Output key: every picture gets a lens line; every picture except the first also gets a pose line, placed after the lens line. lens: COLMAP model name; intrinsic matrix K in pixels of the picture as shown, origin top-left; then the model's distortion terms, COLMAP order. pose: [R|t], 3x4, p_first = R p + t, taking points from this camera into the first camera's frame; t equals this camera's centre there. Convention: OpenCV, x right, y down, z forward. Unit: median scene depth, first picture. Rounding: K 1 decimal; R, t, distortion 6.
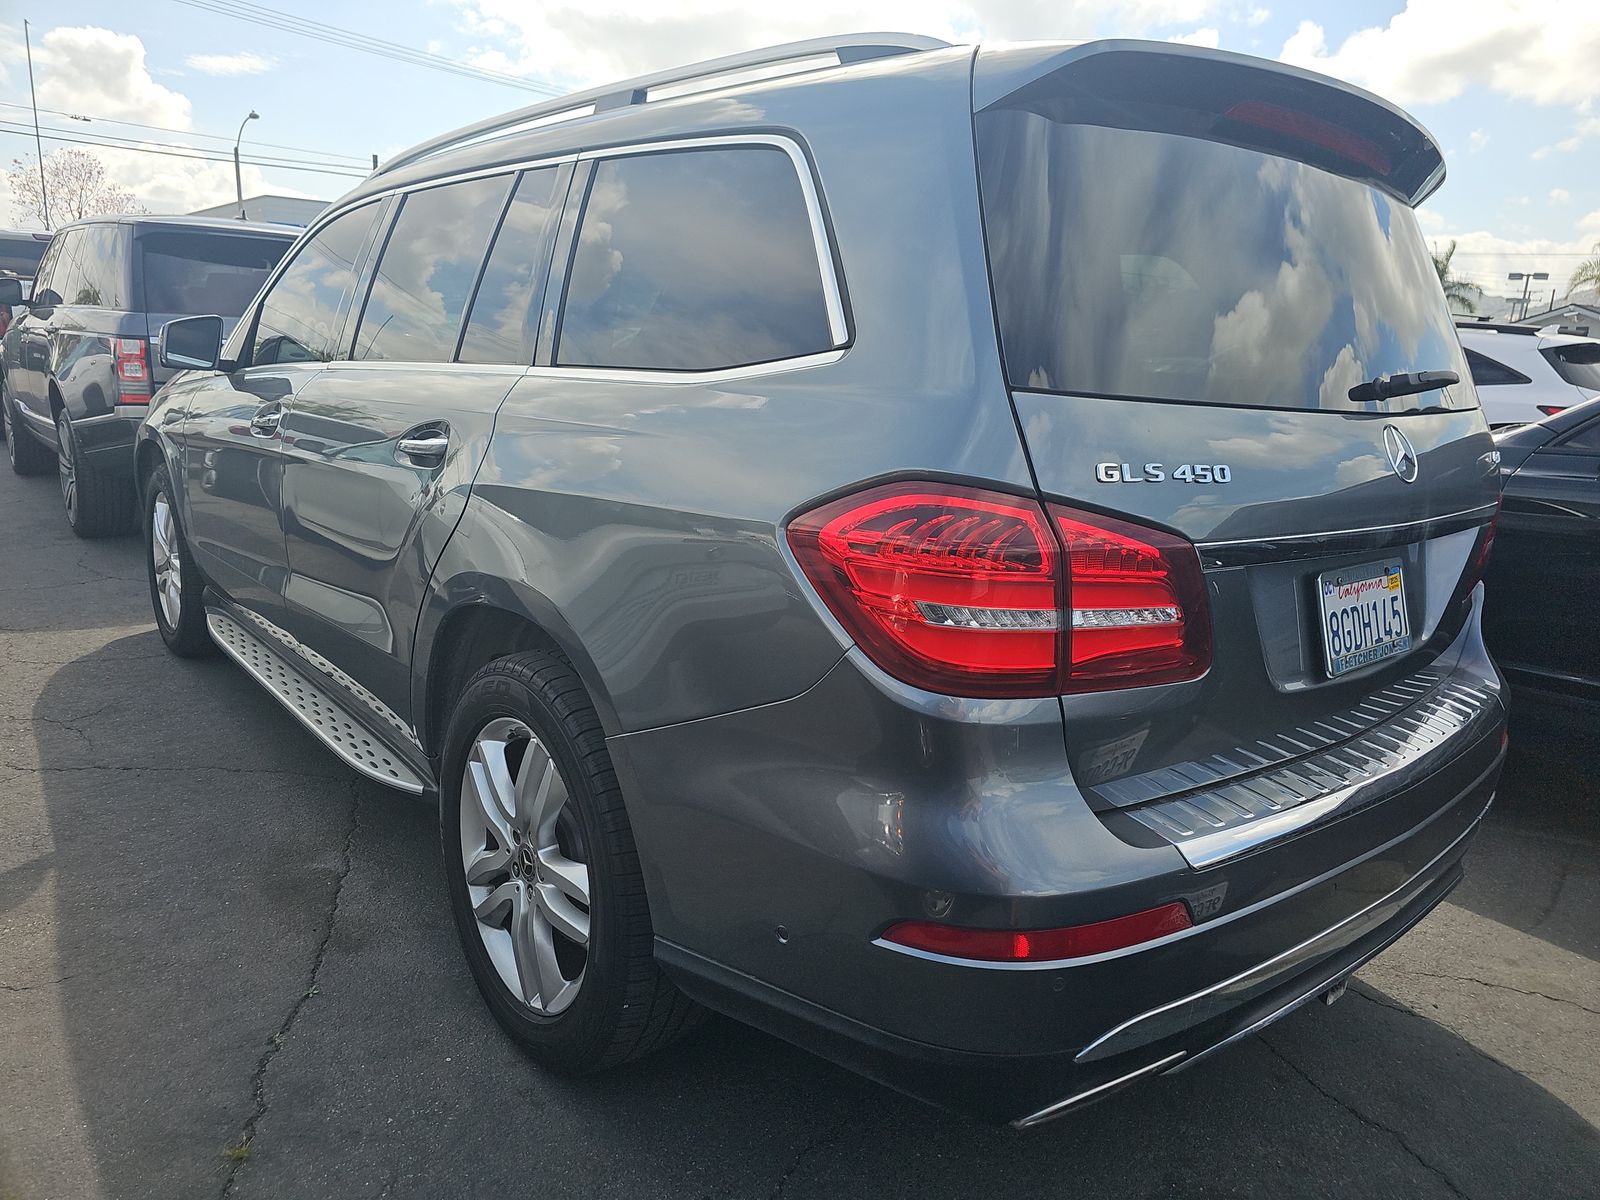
lens RADIAL K [[1095.0, 0, 806.0], [0, 1095.0, 606.9], [0, 0, 1]] dist [0.023758, -0.019493]
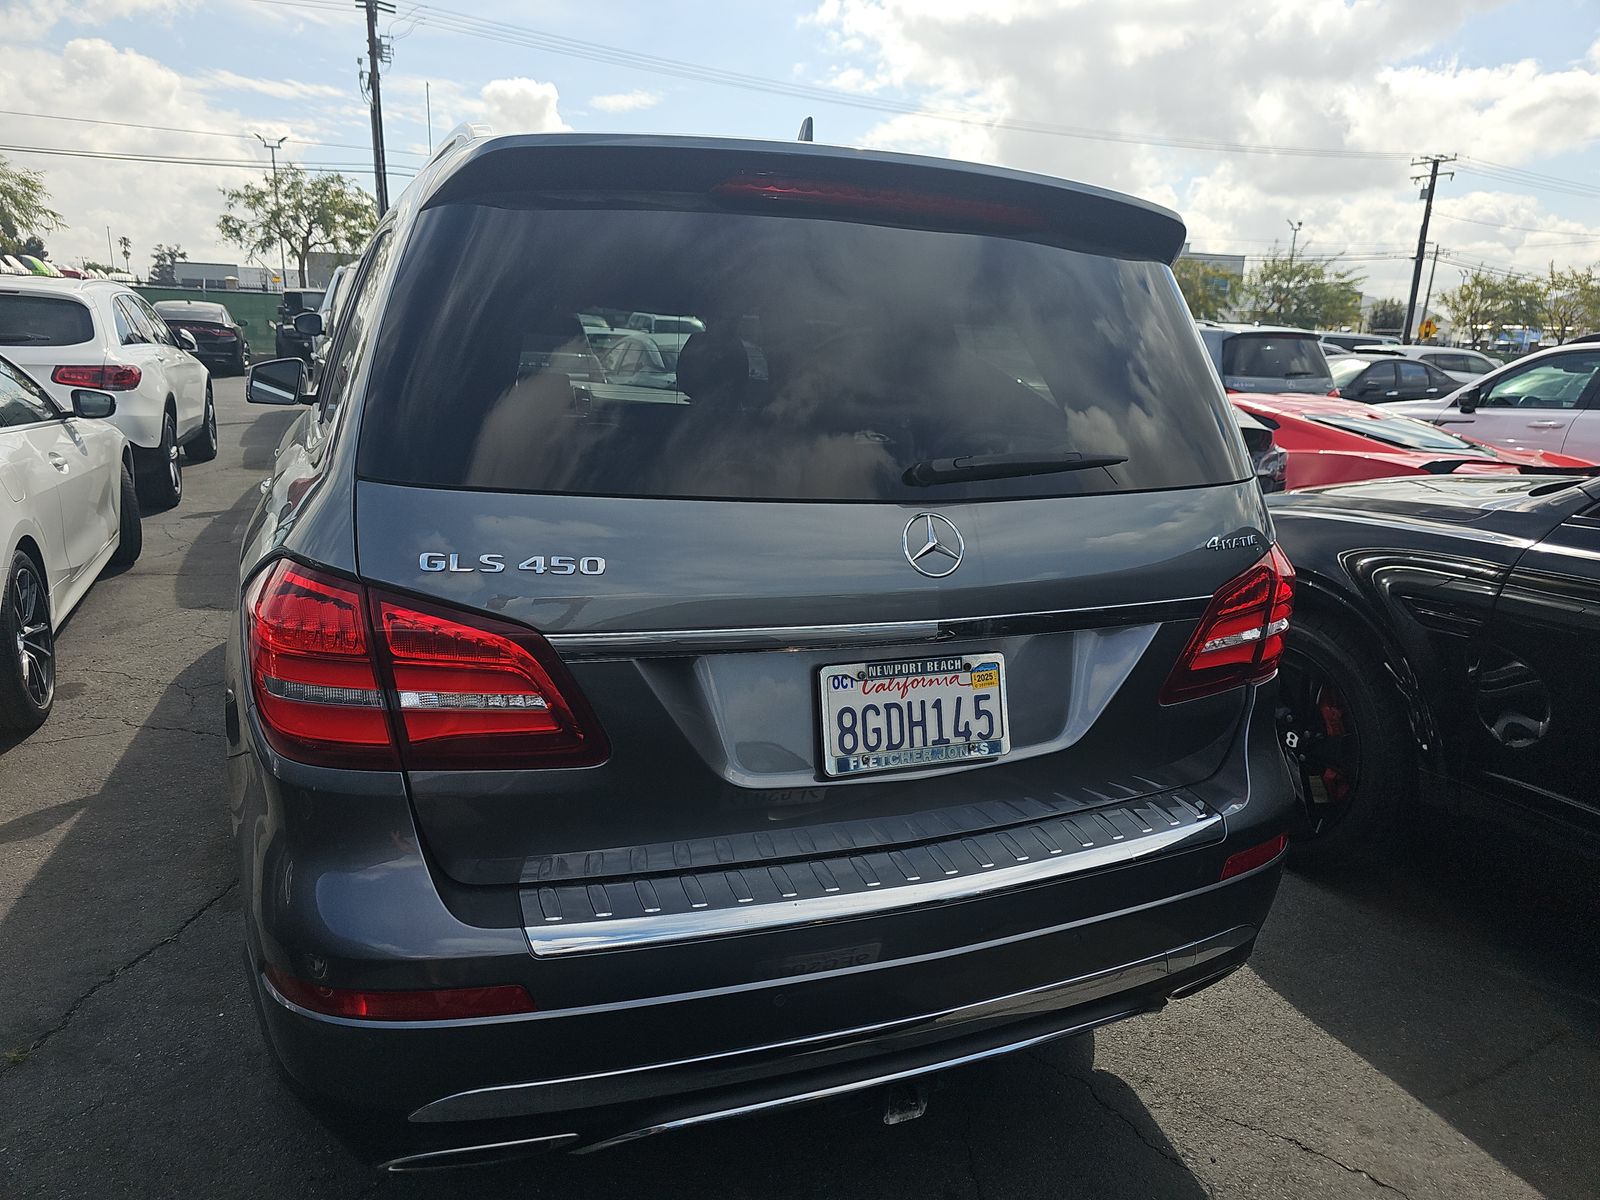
lens RADIAL K [[1095.0, 0, 796.1], [0, 1095.0, 608.2], [0, 0, 1]] dist [0.023758, -0.019493]
pose [[0.947217, 0.064875, -0.313959, 0.673743], [-0.064971, 0.997835, 0.010173, -0.080913], [0.313939, 0.010762, 0.949382, 0.086944]]
